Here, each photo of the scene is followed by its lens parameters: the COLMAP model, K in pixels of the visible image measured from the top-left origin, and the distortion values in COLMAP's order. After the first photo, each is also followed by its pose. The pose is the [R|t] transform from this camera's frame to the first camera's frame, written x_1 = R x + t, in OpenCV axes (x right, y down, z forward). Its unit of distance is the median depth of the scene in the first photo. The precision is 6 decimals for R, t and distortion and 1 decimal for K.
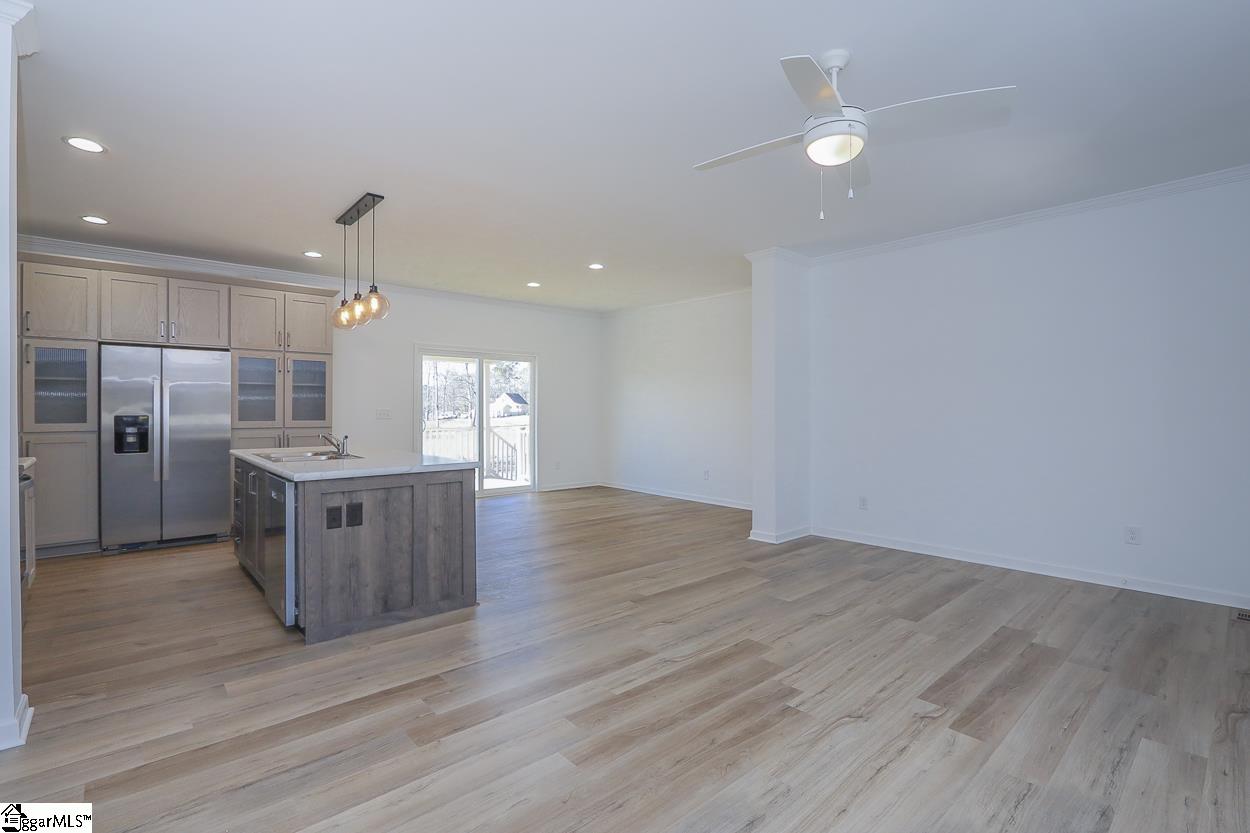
lens RADIAL K [[577.0, 0, 630.7], [0, 577.0, 410.0], [0, 0, 1]] dist [-0.018892, 0.000662]
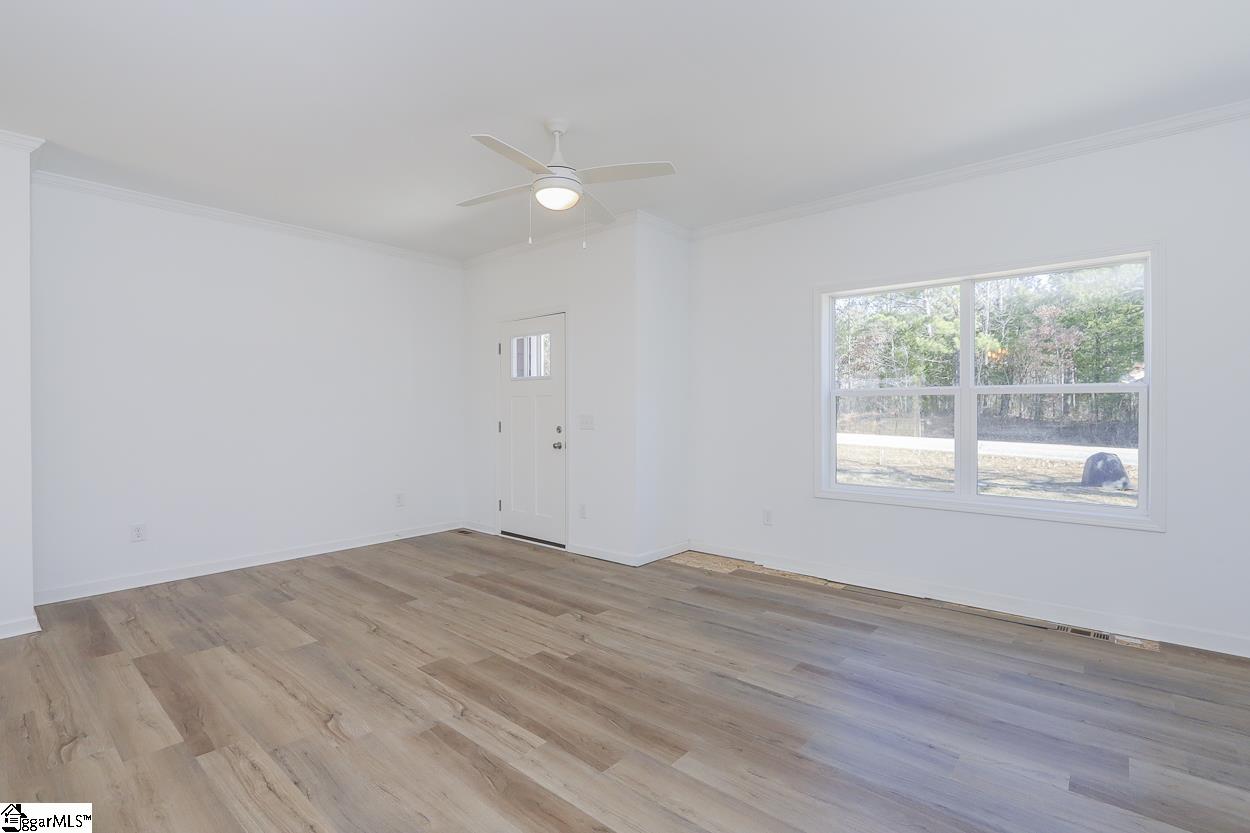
lens RADIAL K [[577.0, 0, 630.7], [0, 577.0, 410.0], [0, 0, 1]] dist [-0.018892, 0.000662]
pose [[-0.134979, -0.002144, 0.990846, -0.424656], [-0.000763, 0.999998, 0.002060, 0.000649], [-0.990848, -0.000478, -0.134981, 0.476278]]
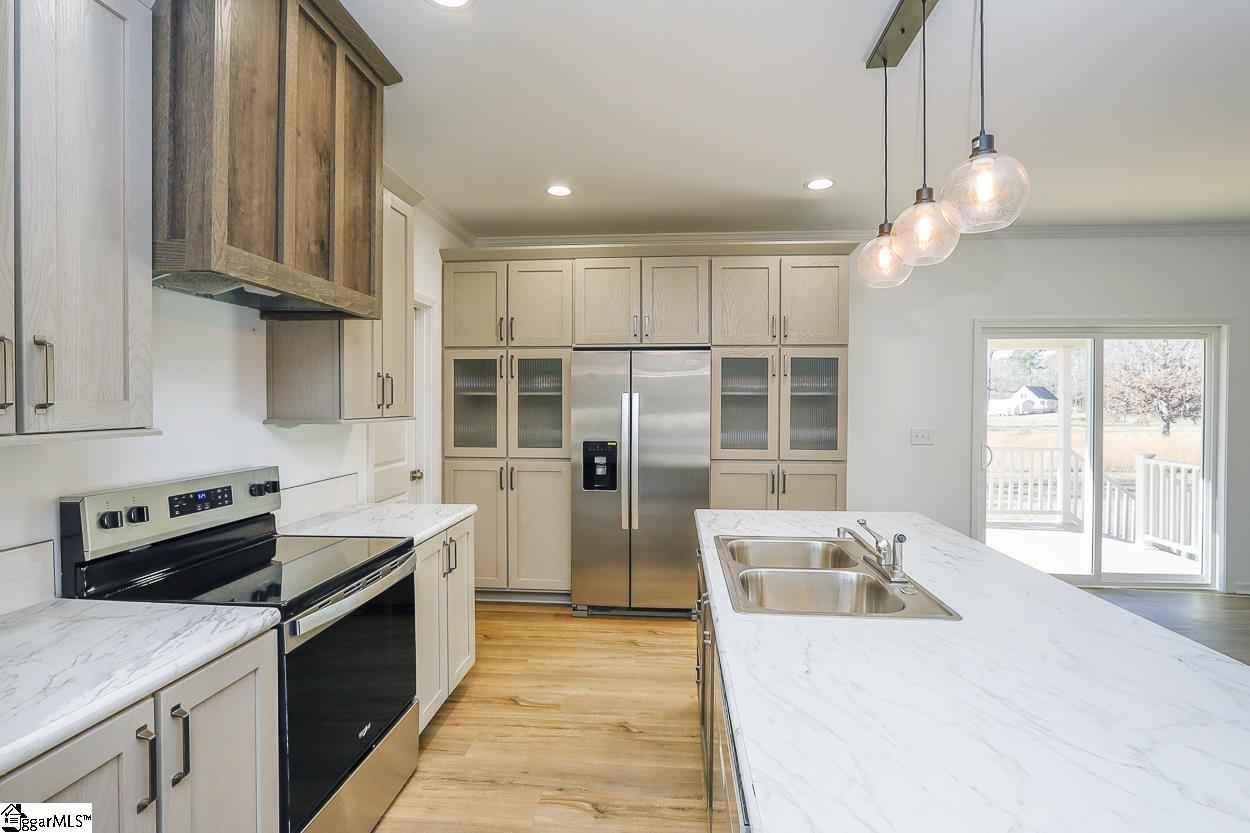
lens RADIAL K [[577.0, 0, 630.7], [0, 577.0, 410.0], [0, 0, 1]] dist [-0.018892, 0.000662]
pose [[0.685819, 0.008666, -0.727720, -0.261201], [-0.003071, 0.999955, 0.009015, -0.036388], [0.727765, -0.003948, 0.685815, 0.459366]]
